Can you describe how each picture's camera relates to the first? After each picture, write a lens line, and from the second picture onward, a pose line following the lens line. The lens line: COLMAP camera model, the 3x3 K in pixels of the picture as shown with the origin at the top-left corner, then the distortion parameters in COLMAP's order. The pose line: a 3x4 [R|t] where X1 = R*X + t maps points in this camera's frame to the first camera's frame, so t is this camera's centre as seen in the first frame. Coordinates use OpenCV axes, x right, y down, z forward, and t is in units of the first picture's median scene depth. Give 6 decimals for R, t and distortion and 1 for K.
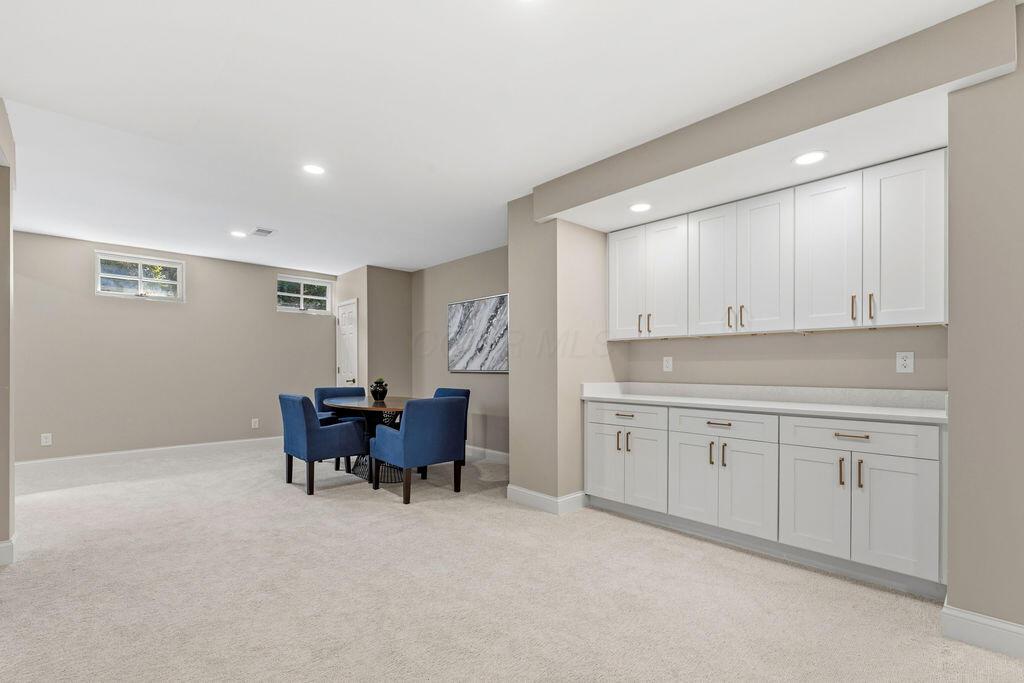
lens RADIAL K [[425.5, 0, 557.2], [0, 425.5, 366.1], [0, 0, 1]] dist [0.004915, 0.000318]
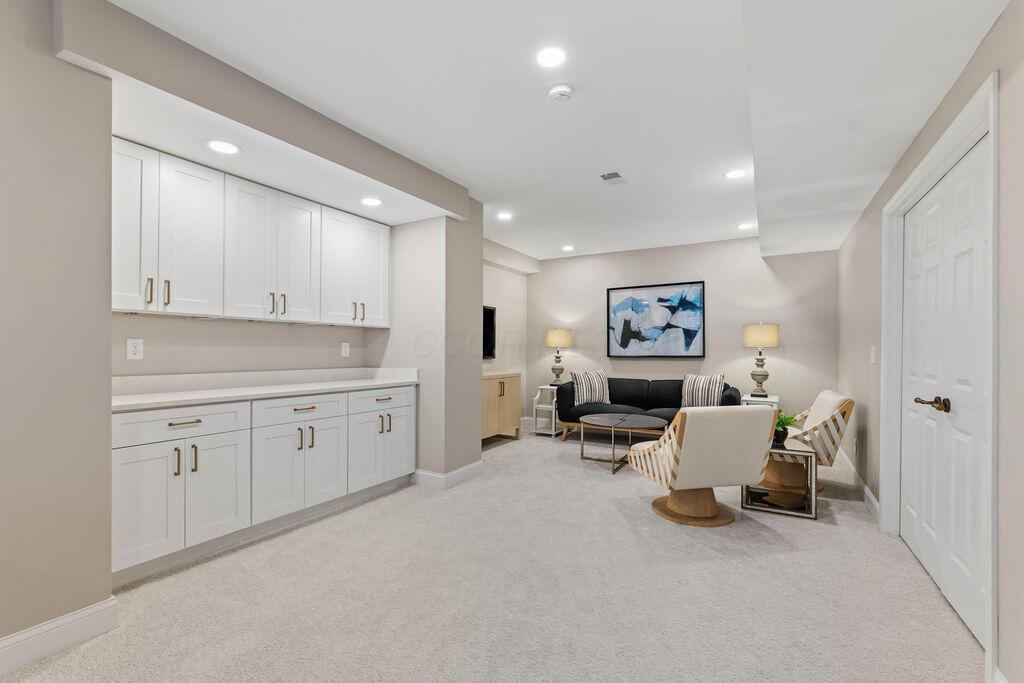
lens RADIAL K [[454.5, 0, 514.4], [0, 454.5, 343.4], [0, 0, 1]] dist [0.000951, 0.000373]
pose [[-0.201201, 0.020212, 0.979341, -0.432884], [0.000475, 0.999789, -0.020537, 0.000342], [-0.979550, -0.003667, -0.201168, 0.388931]]
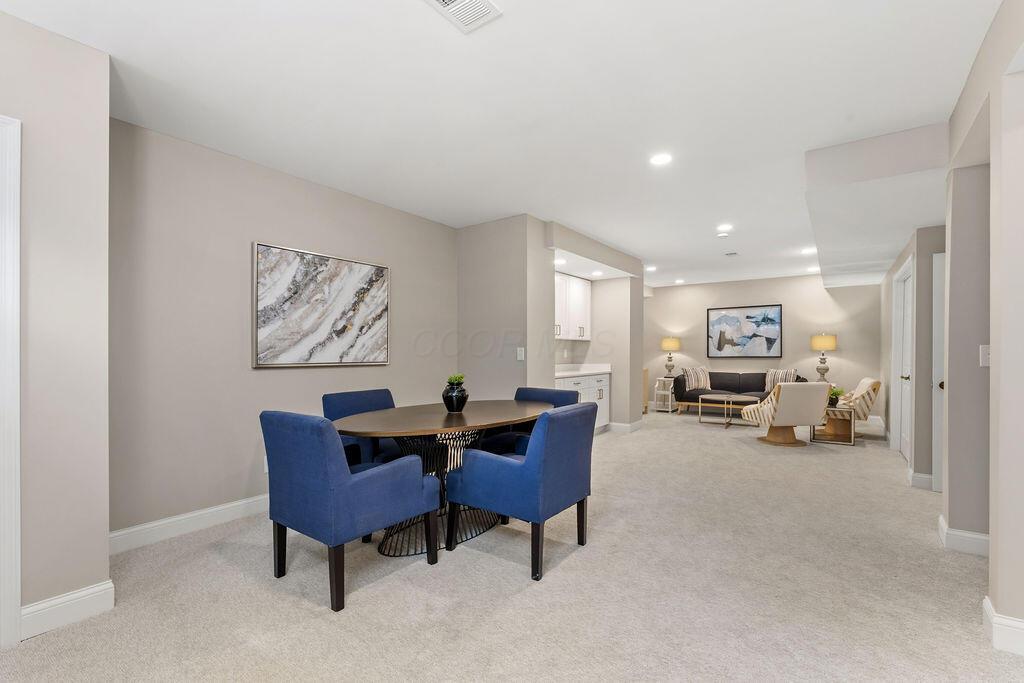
lens RADIAL K [[454.5, 0, 509.9], [0, 454.5, 351.6], [0, 0, 1]] dist [0.000951, 0.000373]
pose [[-0.089322, 0.006282, 0.995983, -0.963484], [0.003659, 0.999975, -0.005979, -0.002730], [-0.995996, 0.003110, -0.089343, 0.820510]]
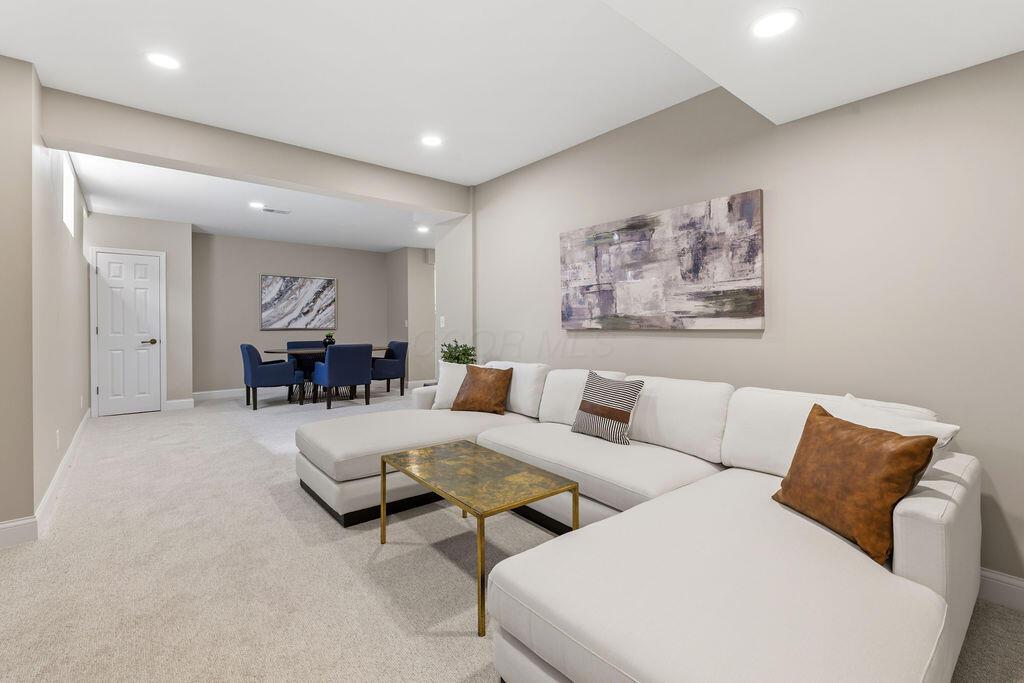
lens RADIAL K [[454.5, 0, 525.5], [0, 454.5, 325.5], [0, 0, 1]] dist [0.000951, 0.000373]
pose [[0.144124, 0.000705, 0.989559, -1.618576], [0.004791, 0.999988, -0.001410, 0.007537], [-0.989548, 0.004945, 0.144119, 0.064253]]
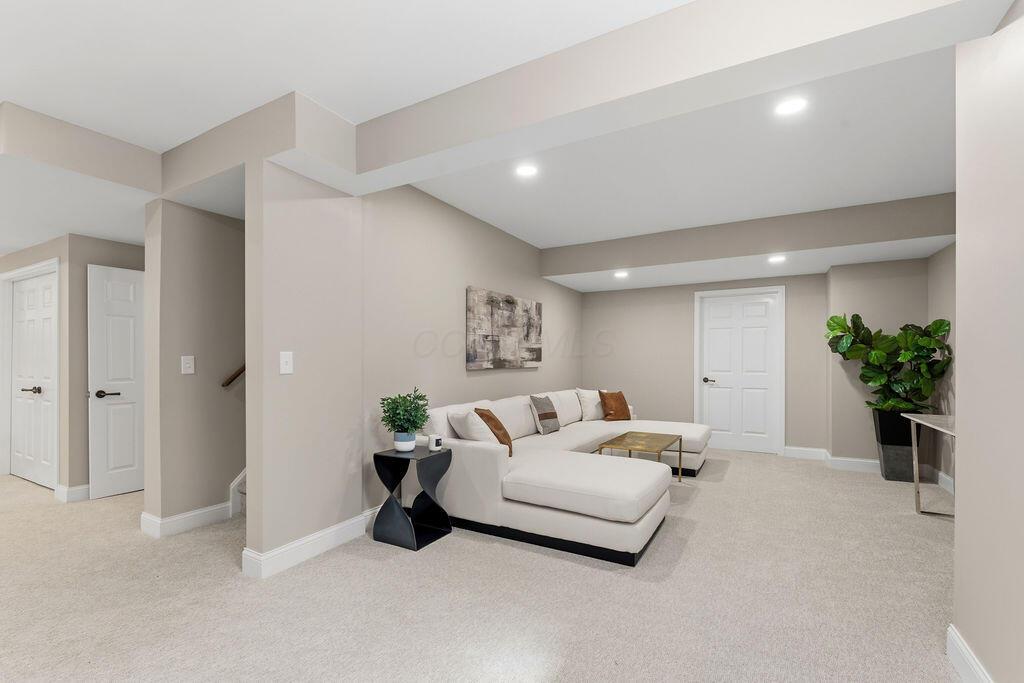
lens RADIAL K [[454.5, 0, 503.3], [0, 454.5, 368.6], [0, 0, 1]] dist [0.000951, 0.000373]
pose [[-0.982549, 0.007871, -0.185839, -0.808685], [0.004772, 0.999842, 0.017118, -0.002827], [0.185944, 0.015933, -0.982431, 0.928775]]
